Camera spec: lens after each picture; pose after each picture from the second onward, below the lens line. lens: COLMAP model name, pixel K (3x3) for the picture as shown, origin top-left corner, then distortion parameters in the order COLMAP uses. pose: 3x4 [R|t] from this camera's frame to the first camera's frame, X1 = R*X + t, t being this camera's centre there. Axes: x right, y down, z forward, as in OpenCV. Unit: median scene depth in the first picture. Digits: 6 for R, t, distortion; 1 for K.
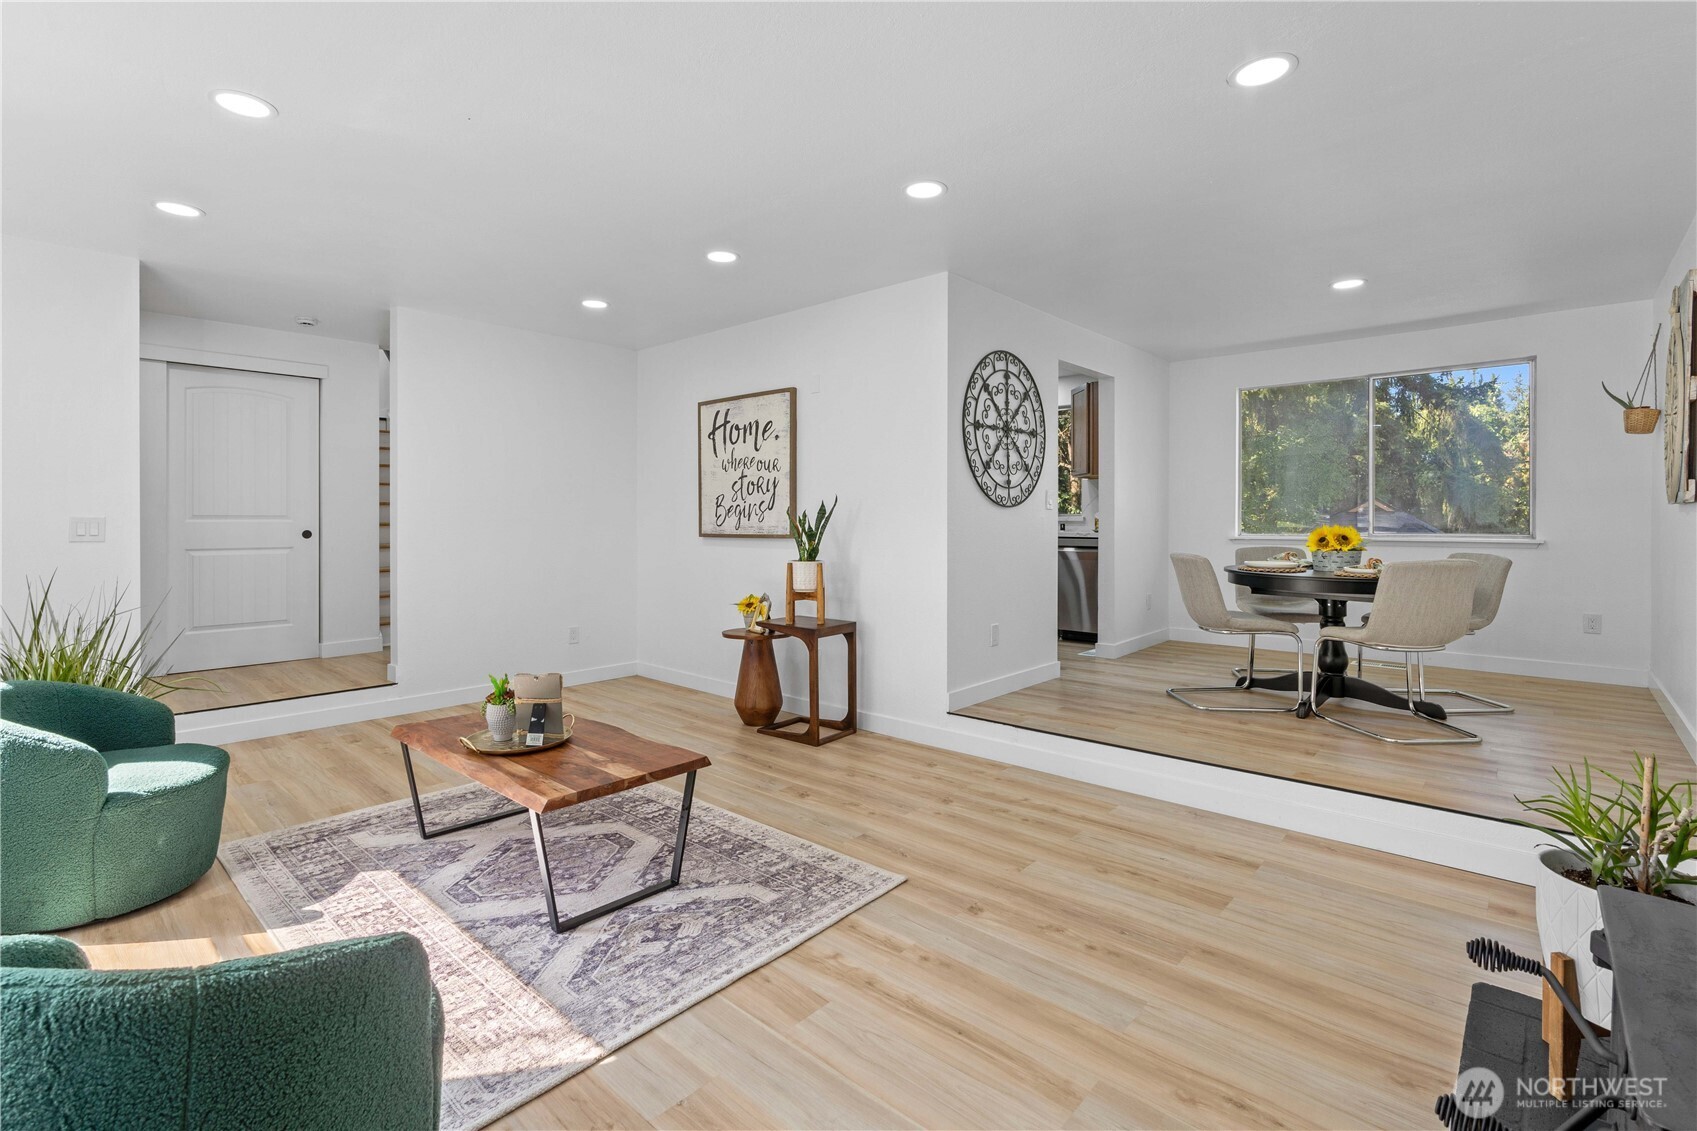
lens RADIAL K [[779.9, 0, 843.3], [0, 779.9, 521.1], [0, 0, 1]] dist [-0.008964, 0.002703]
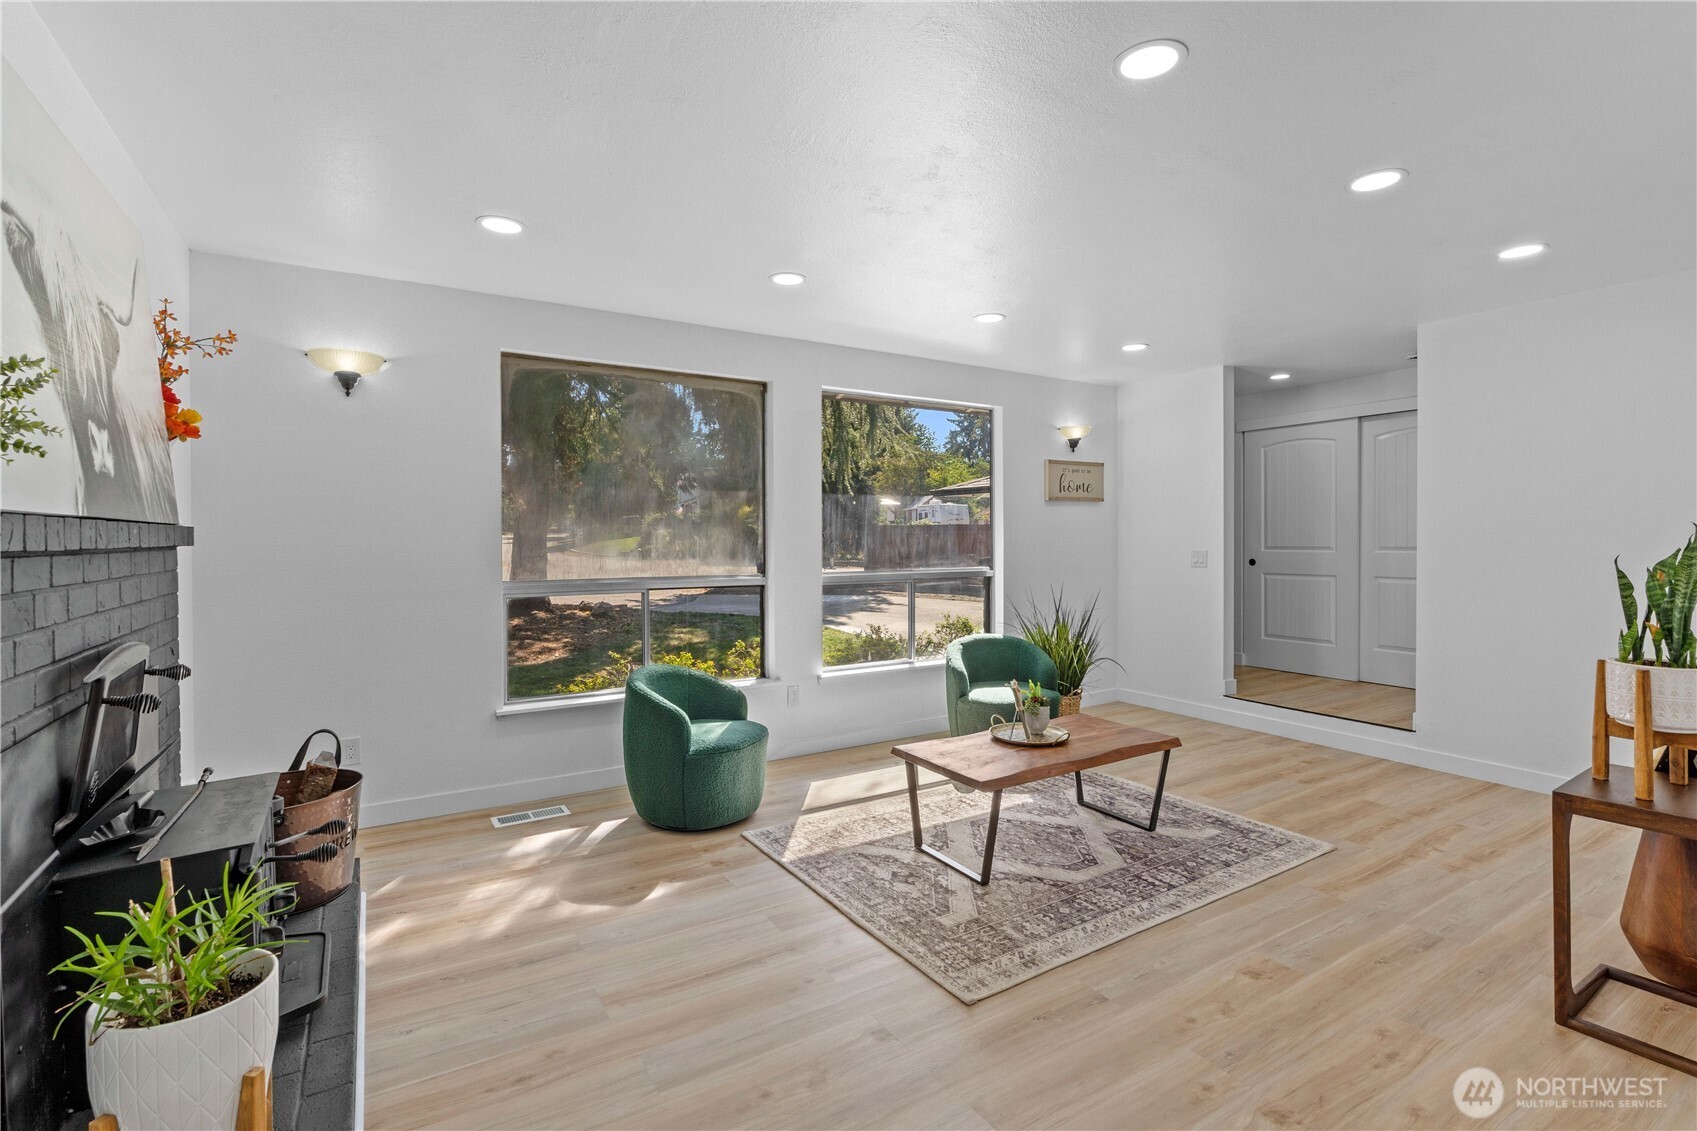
lens RADIAL K [[779.9, 0, 846.1], [0, 779.9, 553.7], [0, 0, 1]] dist [-0.008964, 0.002703]
pose [[-0.287707, 0.019733, -0.957515, 0.833688], [0.004171, 0.999804, 0.019351, -0.039311], [0.957709, 0.001574, -0.287733, 1.017171]]
